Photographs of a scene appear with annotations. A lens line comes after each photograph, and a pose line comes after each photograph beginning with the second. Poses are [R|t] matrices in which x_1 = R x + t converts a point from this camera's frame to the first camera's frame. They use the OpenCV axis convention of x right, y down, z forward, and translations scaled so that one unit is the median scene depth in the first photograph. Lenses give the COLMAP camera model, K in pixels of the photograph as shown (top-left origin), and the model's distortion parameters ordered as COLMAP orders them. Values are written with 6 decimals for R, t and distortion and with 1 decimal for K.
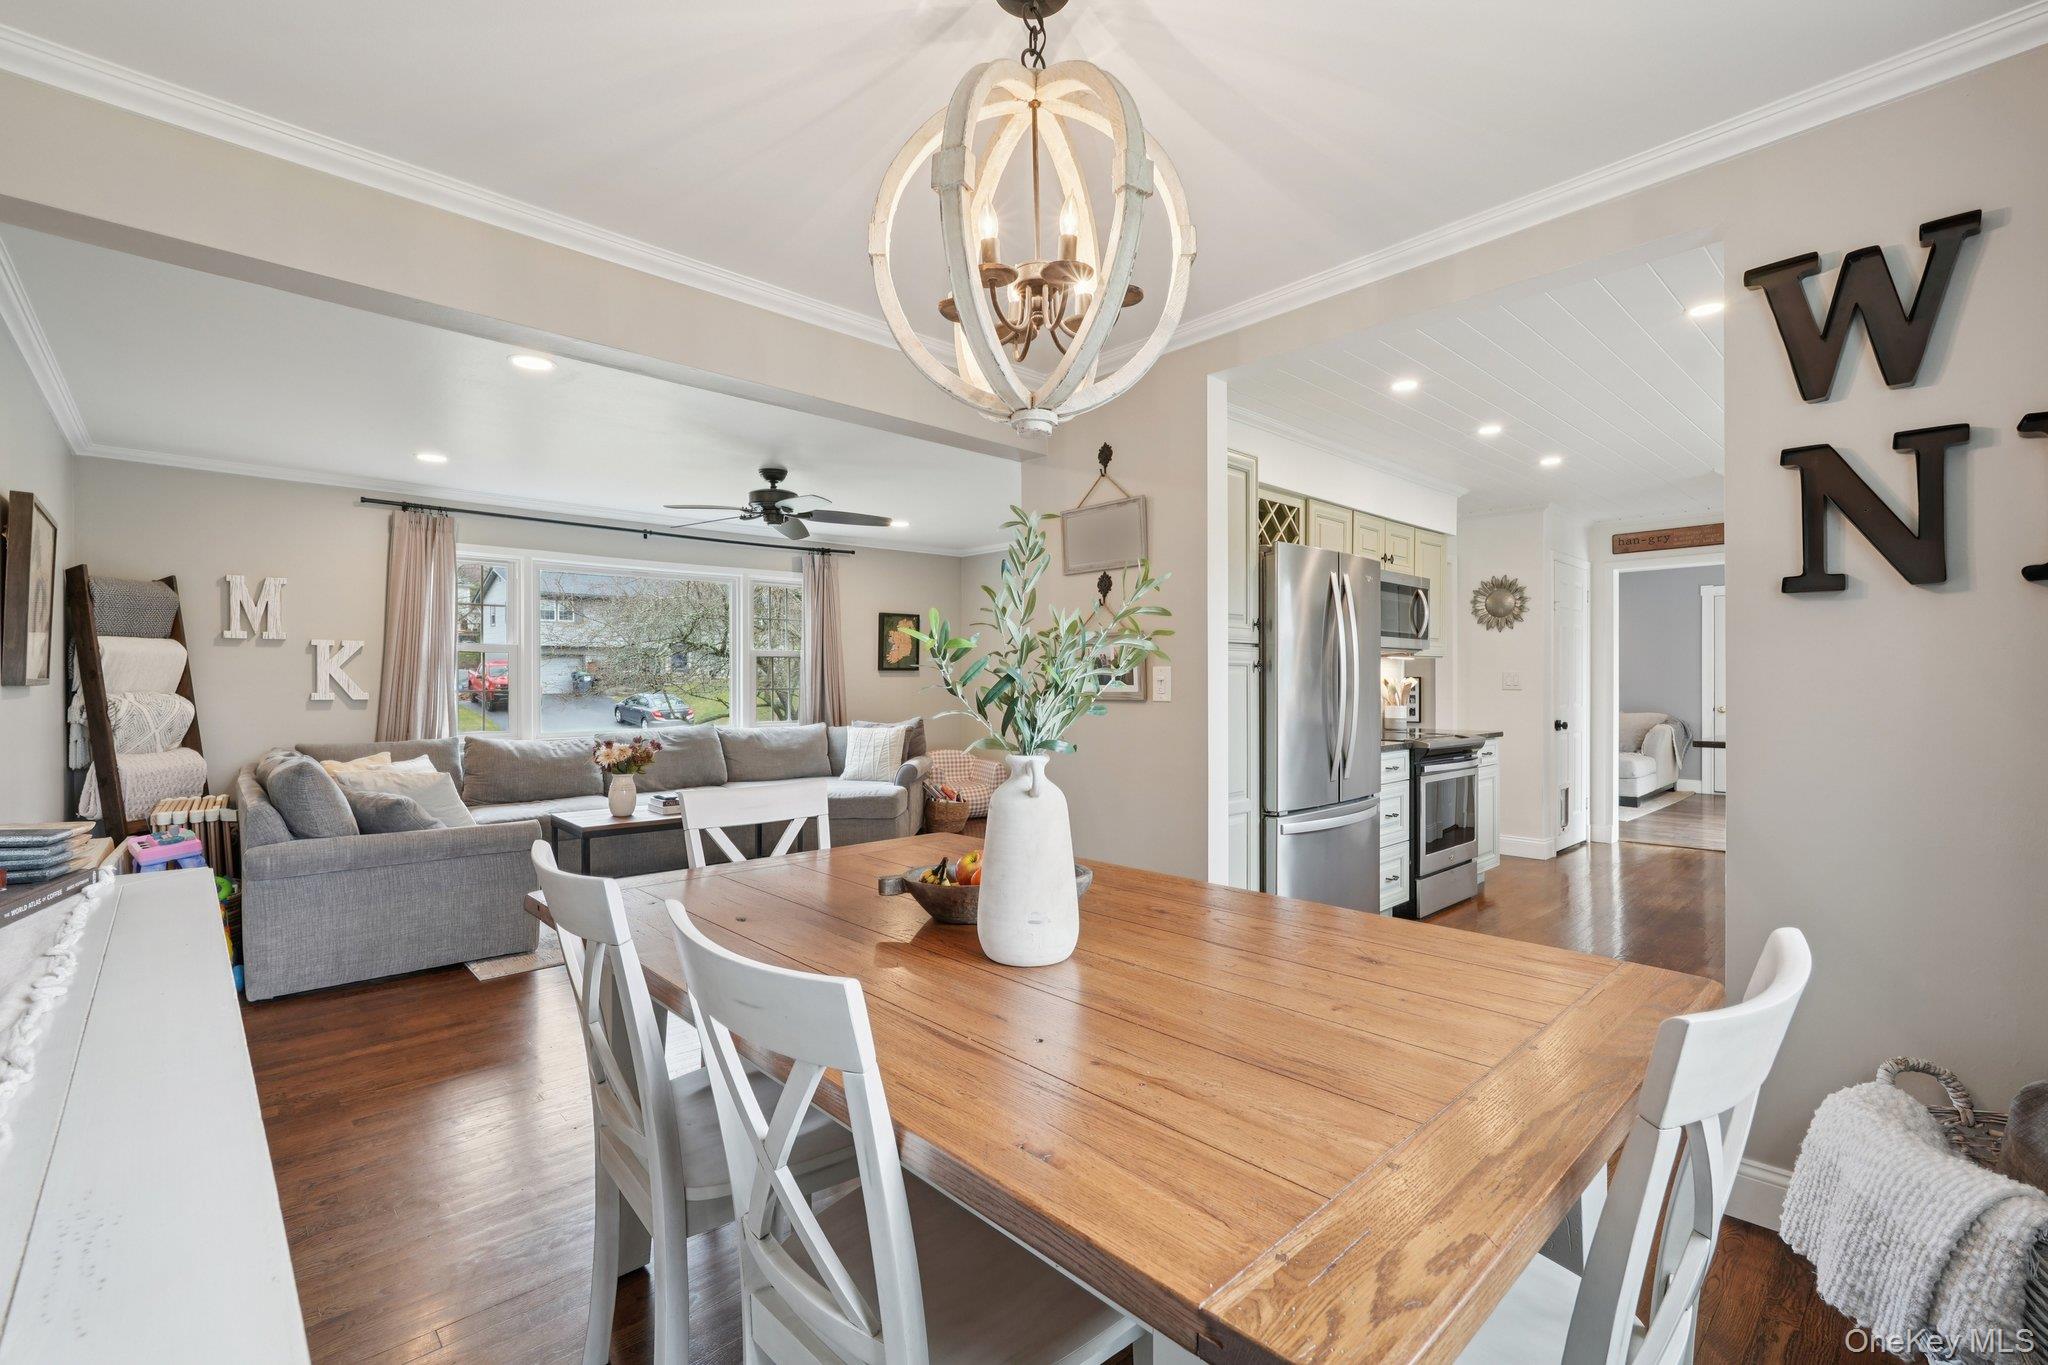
lens RADIAL K [[898.9, 0, 1024.0], [0, 898.9, 682.5], [0, 0, 1]] dist [-0.029755, -0.000078]
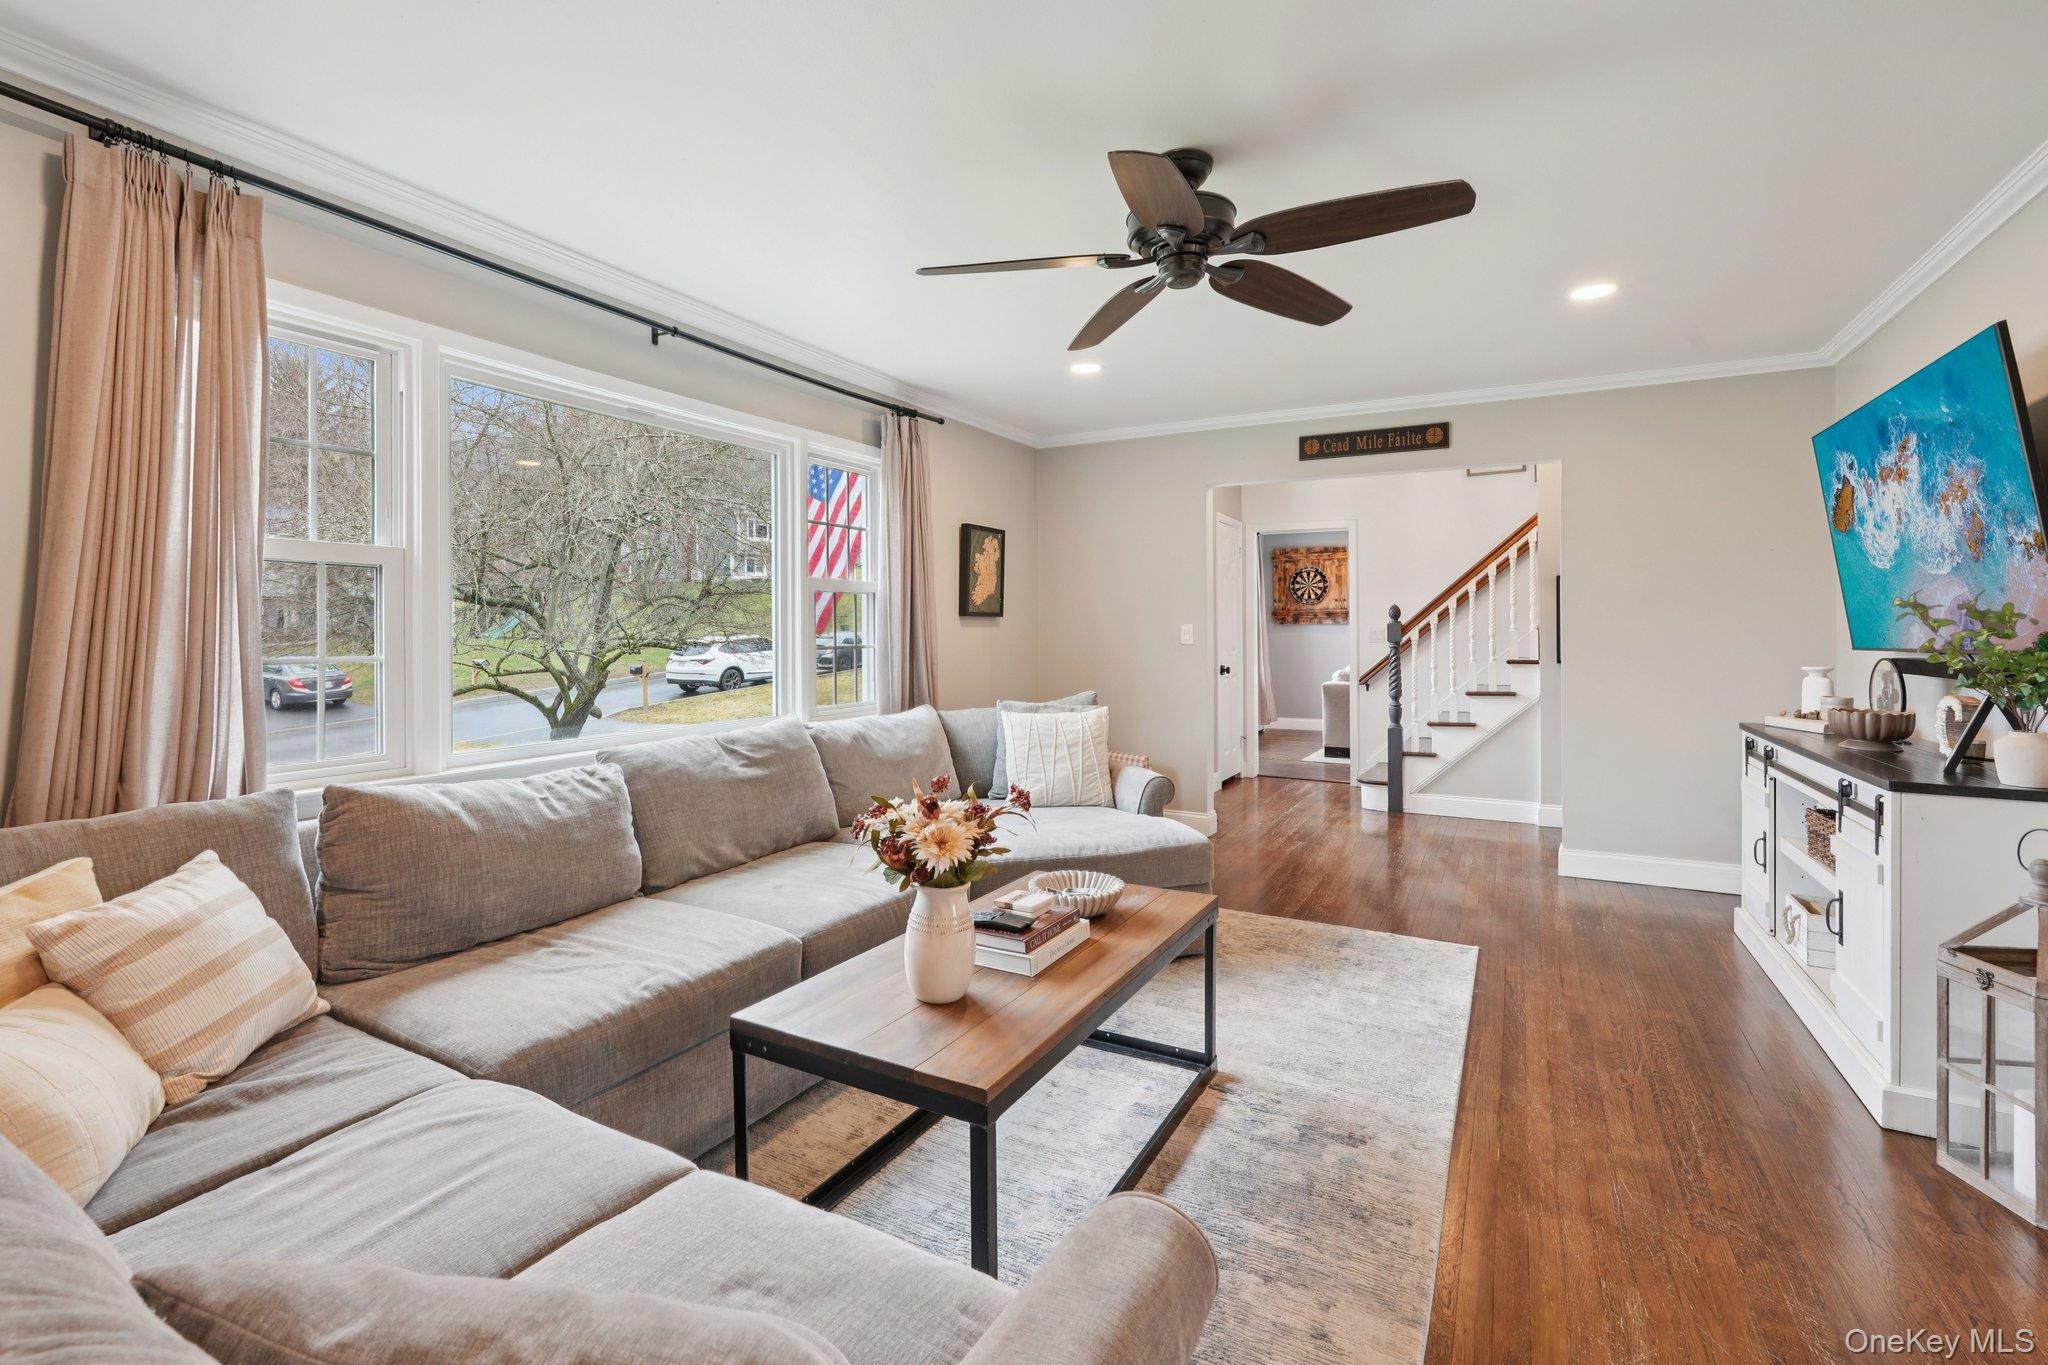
lens RADIAL K [[914.9, 0, 1012.5], [0, 914.9, 630.9], [0, 0, 1]] dist [-0.011858, 0.000467]
pose [[0.950780, -0.002453, 0.309856, -0.365714], [0.003571, 0.999989, -0.003040, -0.000707], [-0.309845, 0.003997, 0.950779, 0.429308]]
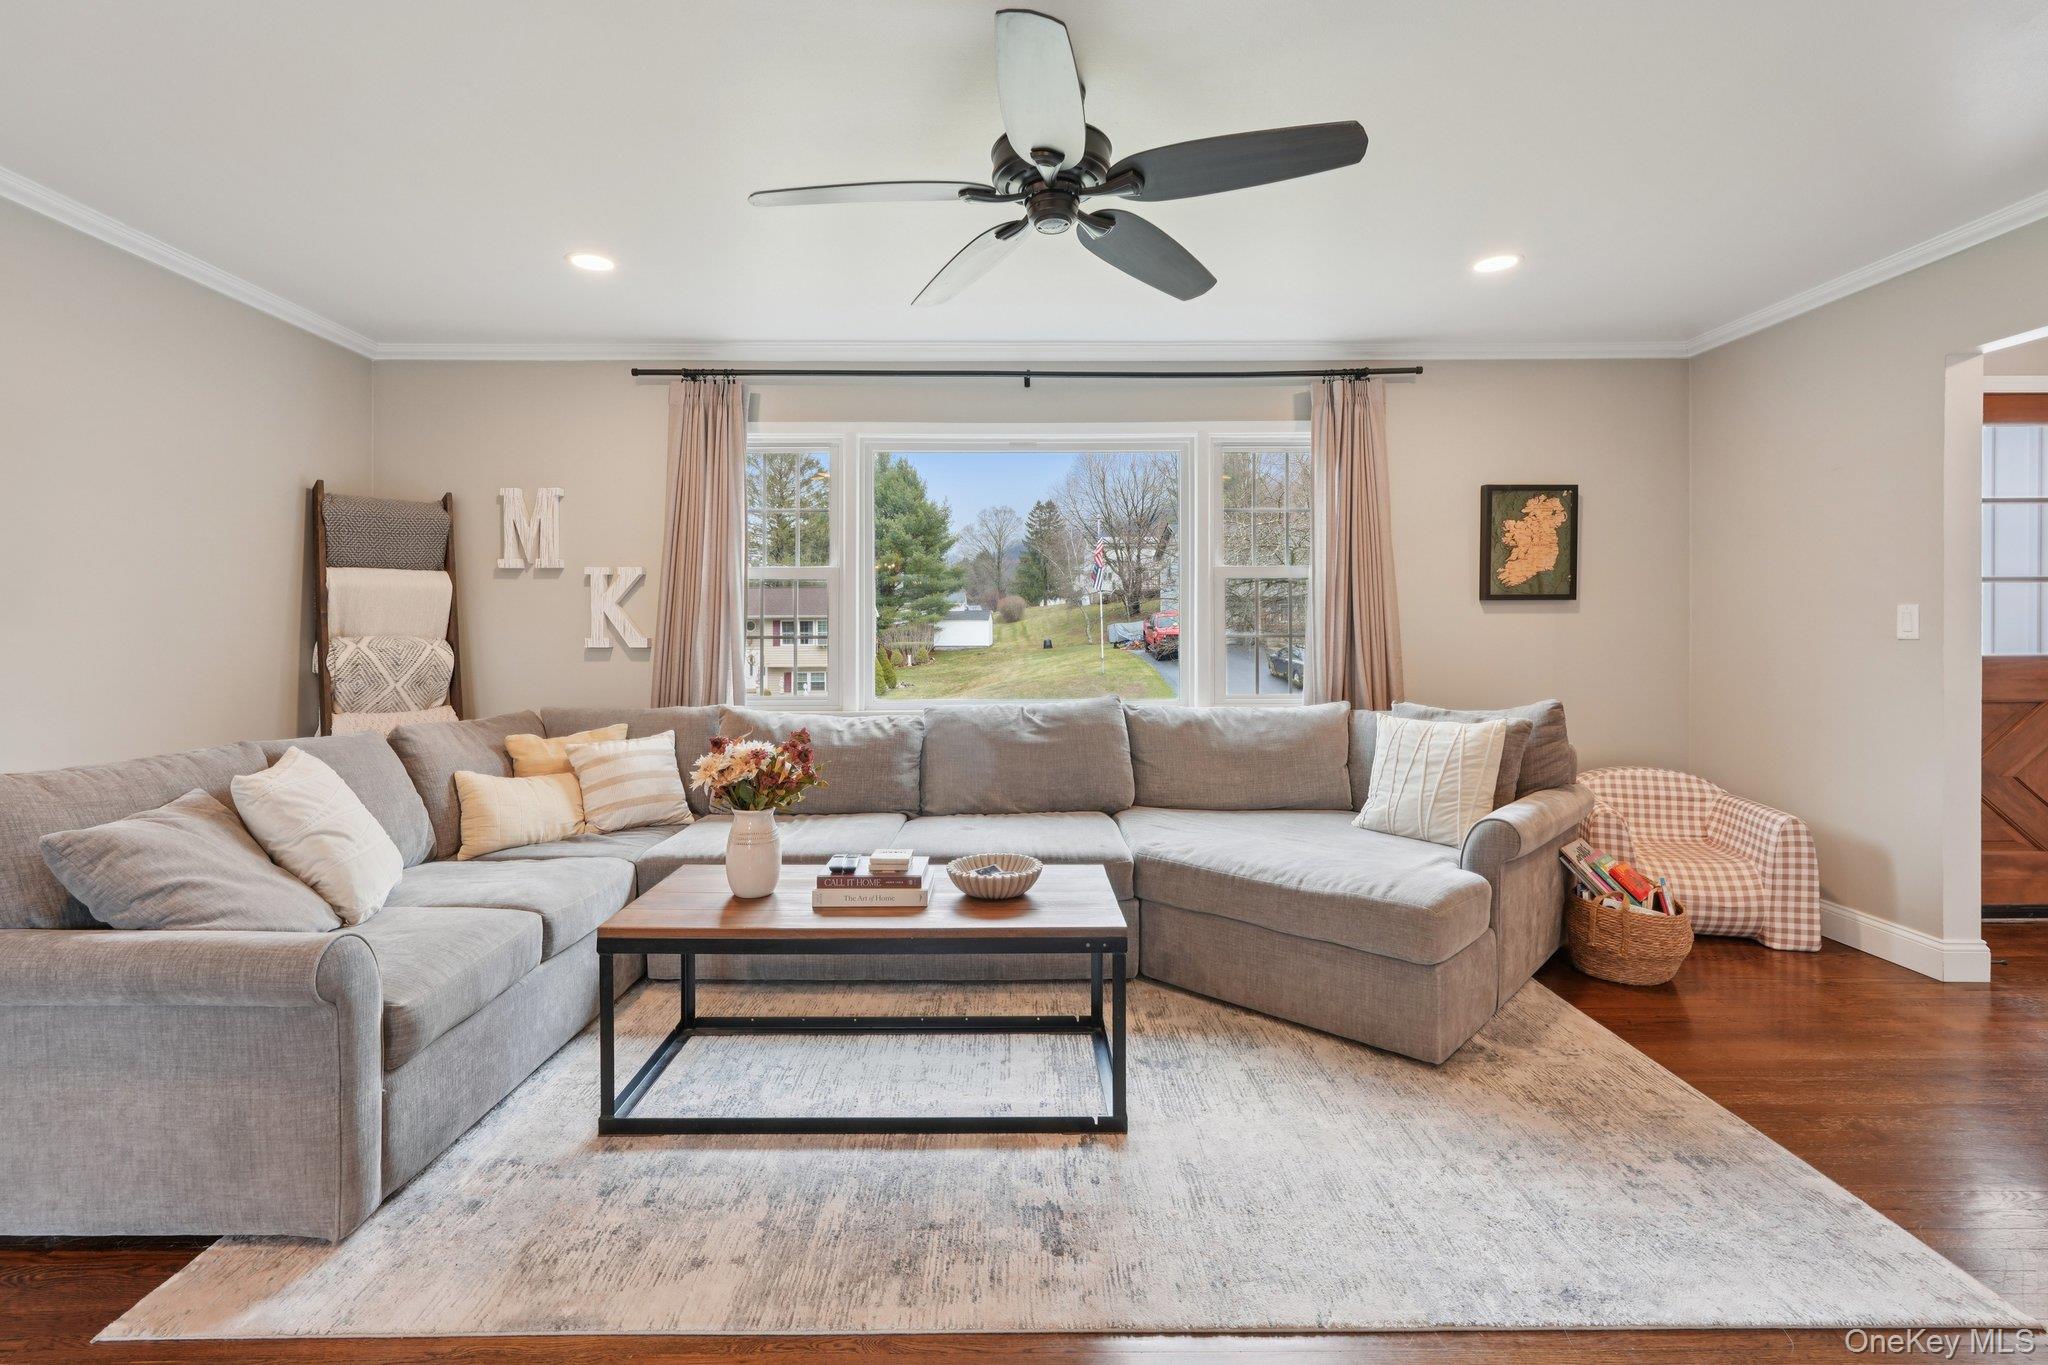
lens RADIAL K [[914.9, 0, 1012.5], [0, 914.9, 630.9], [0, 0, 1]] dist [-0.011858, 0.000467]
pose [[0.737929, -0.002118, -0.674875, -0.010919], [0.000709, 0.999997, -0.002364, 0.005761], [0.674878, 0.001266, 0.737929, 0.496302]]
